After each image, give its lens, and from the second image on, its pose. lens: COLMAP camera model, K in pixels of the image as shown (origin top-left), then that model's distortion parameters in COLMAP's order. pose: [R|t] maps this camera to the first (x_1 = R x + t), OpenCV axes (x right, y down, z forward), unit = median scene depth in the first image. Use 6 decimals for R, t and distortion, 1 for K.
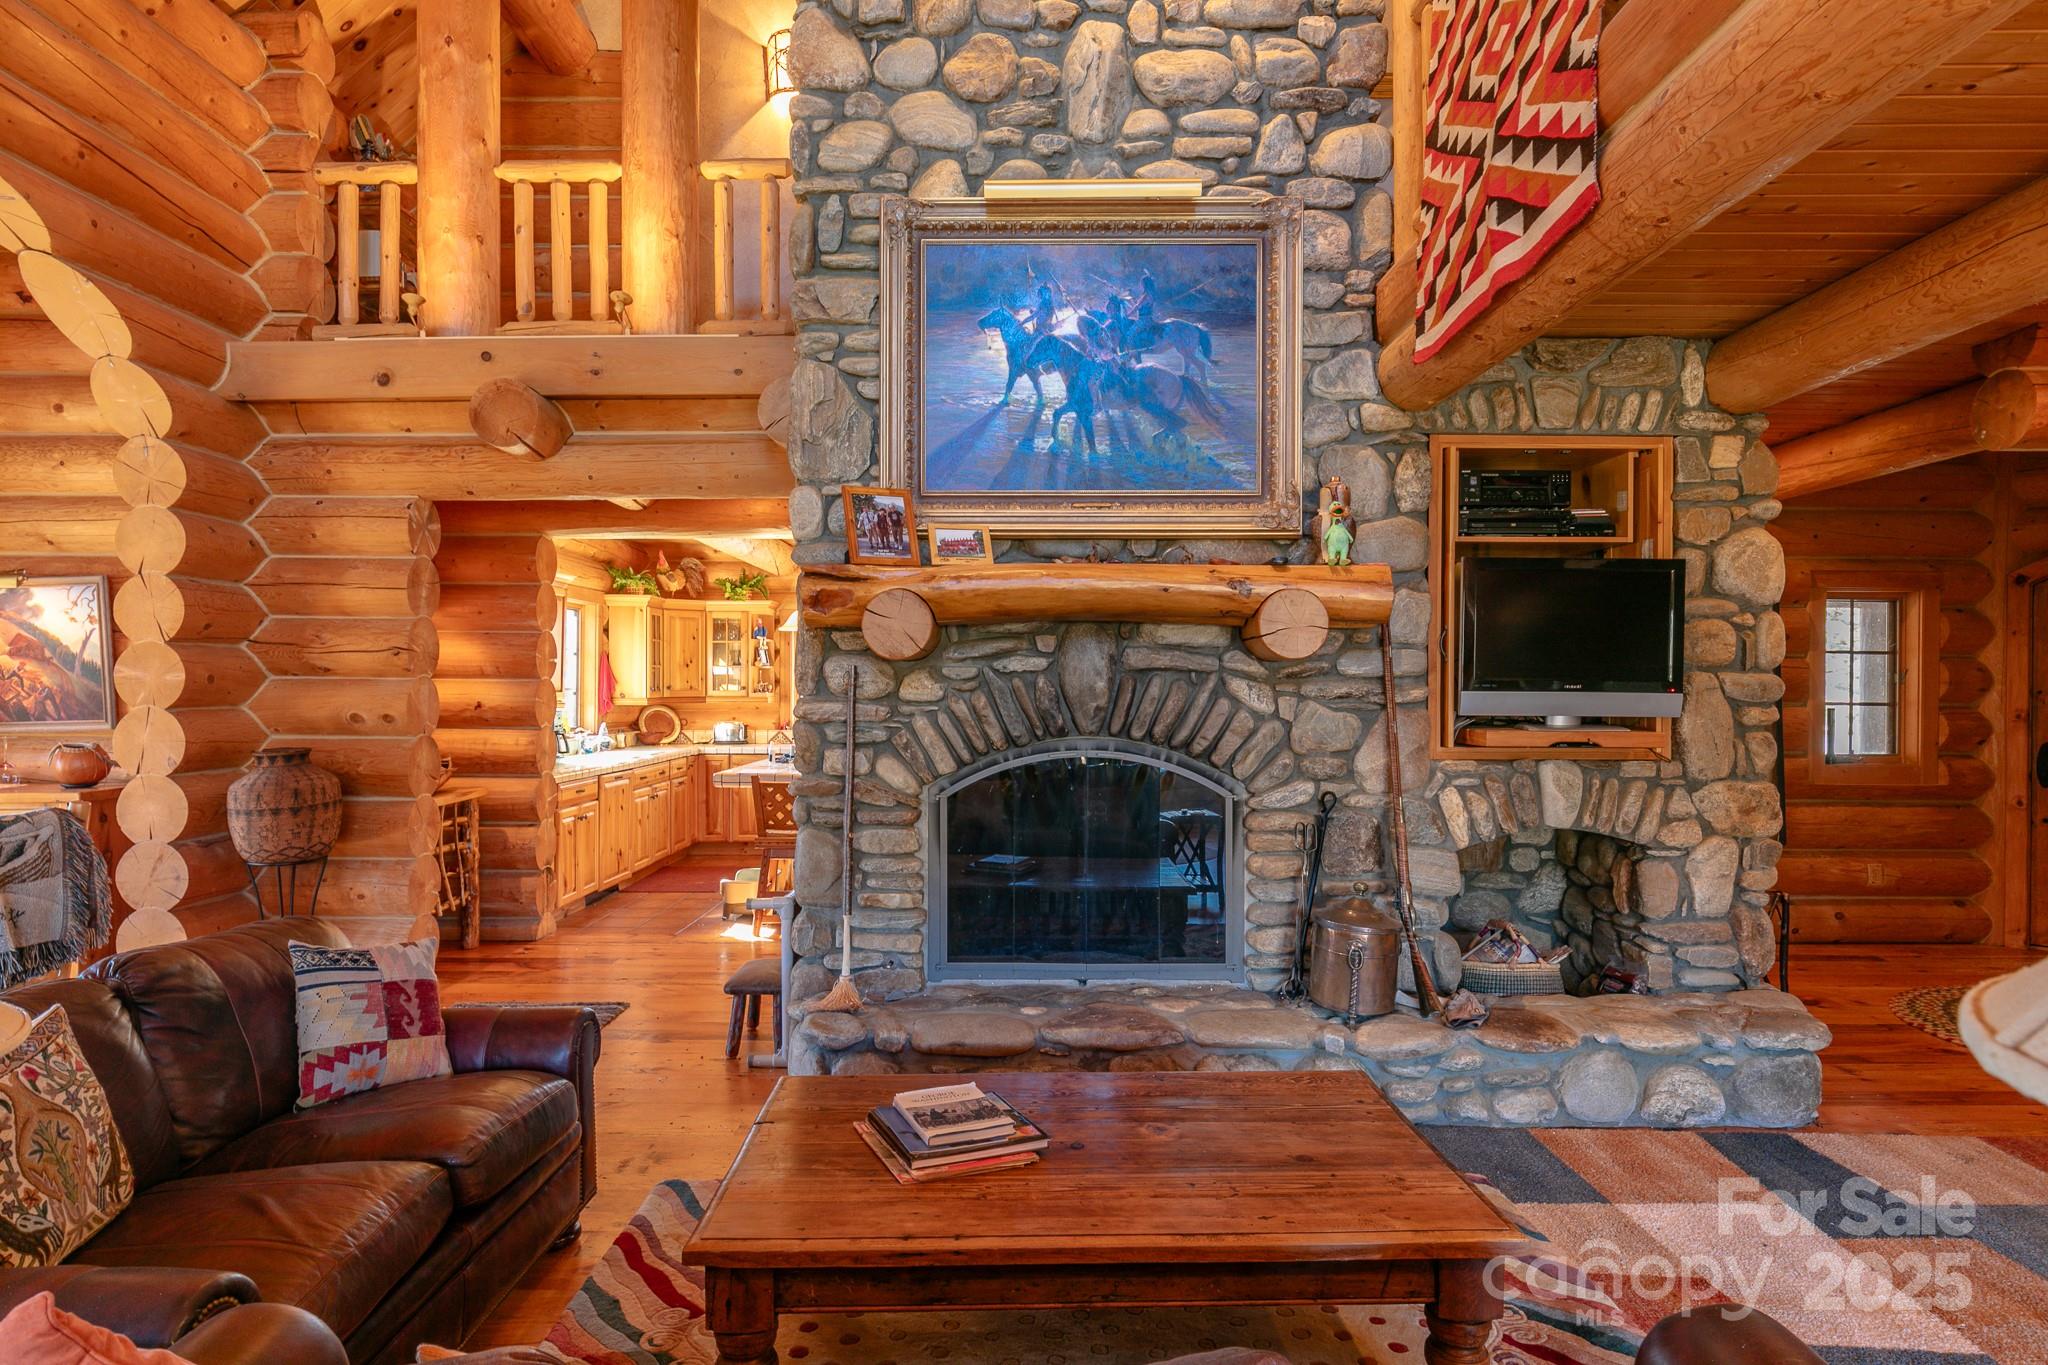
lens RADIAL K [[1171.7, 0, 1030.0], [0, 1171.7, 691.4], [0, 0, 1]] dist [-0.003226, -0.000464]
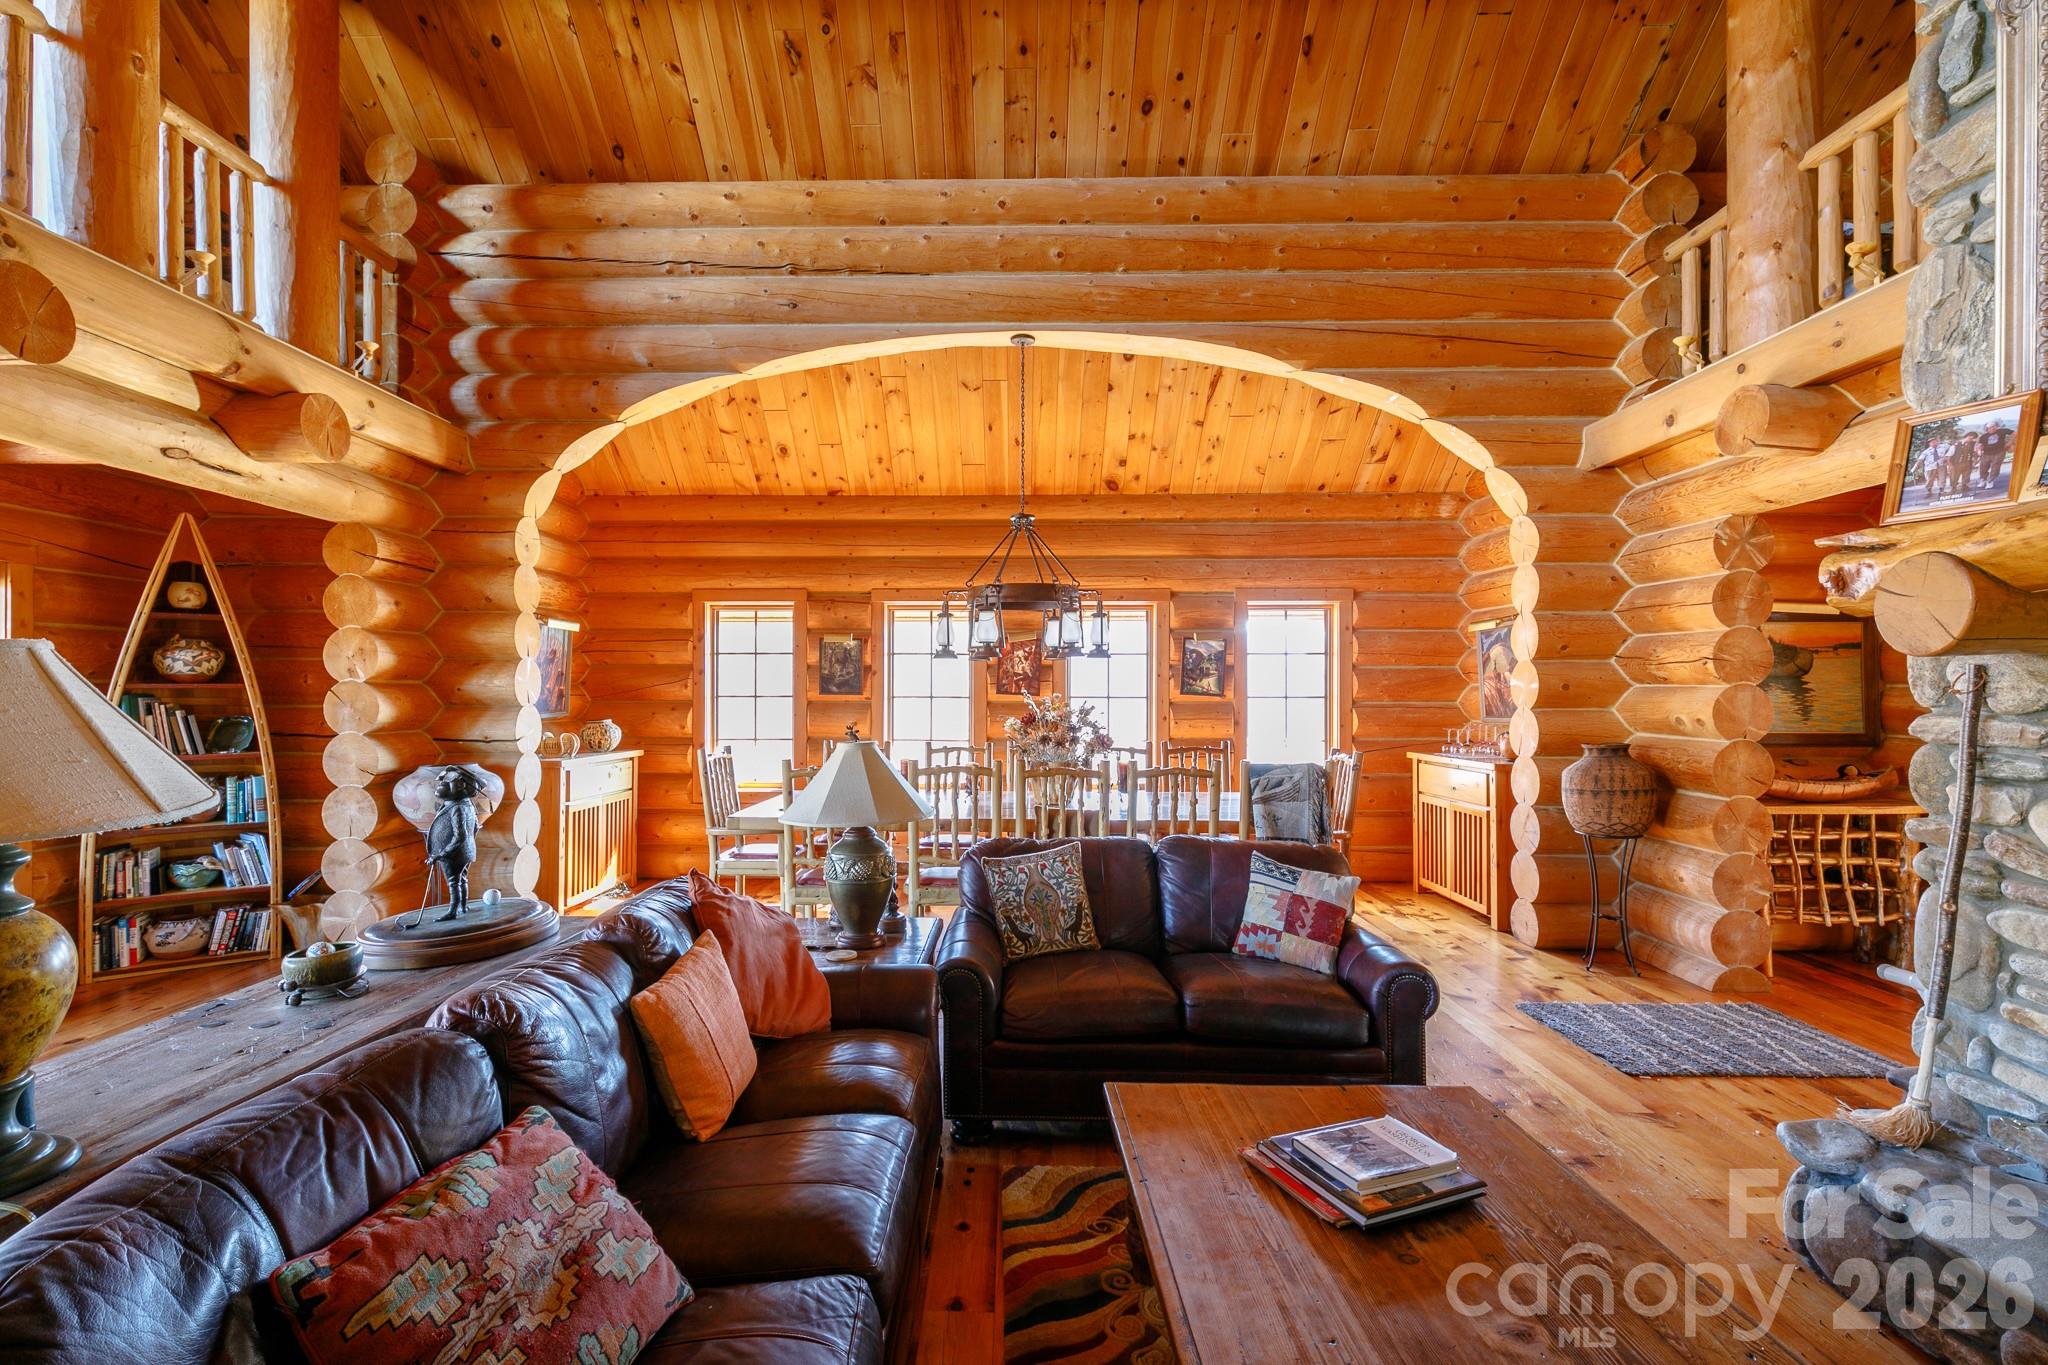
lens RADIAL K [[922.9, 0, 989.9], [0, 922.9, 685.1], [0, 0, 1]] dist [0.003329, -0.001439]
pose [[-0.032403, -0.005180, -0.999461, 0.408968], [-0.006729, 0.999965, -0.004965, -0.003553], [0.999452, 0.006564, -0.032437, 0.430222]]
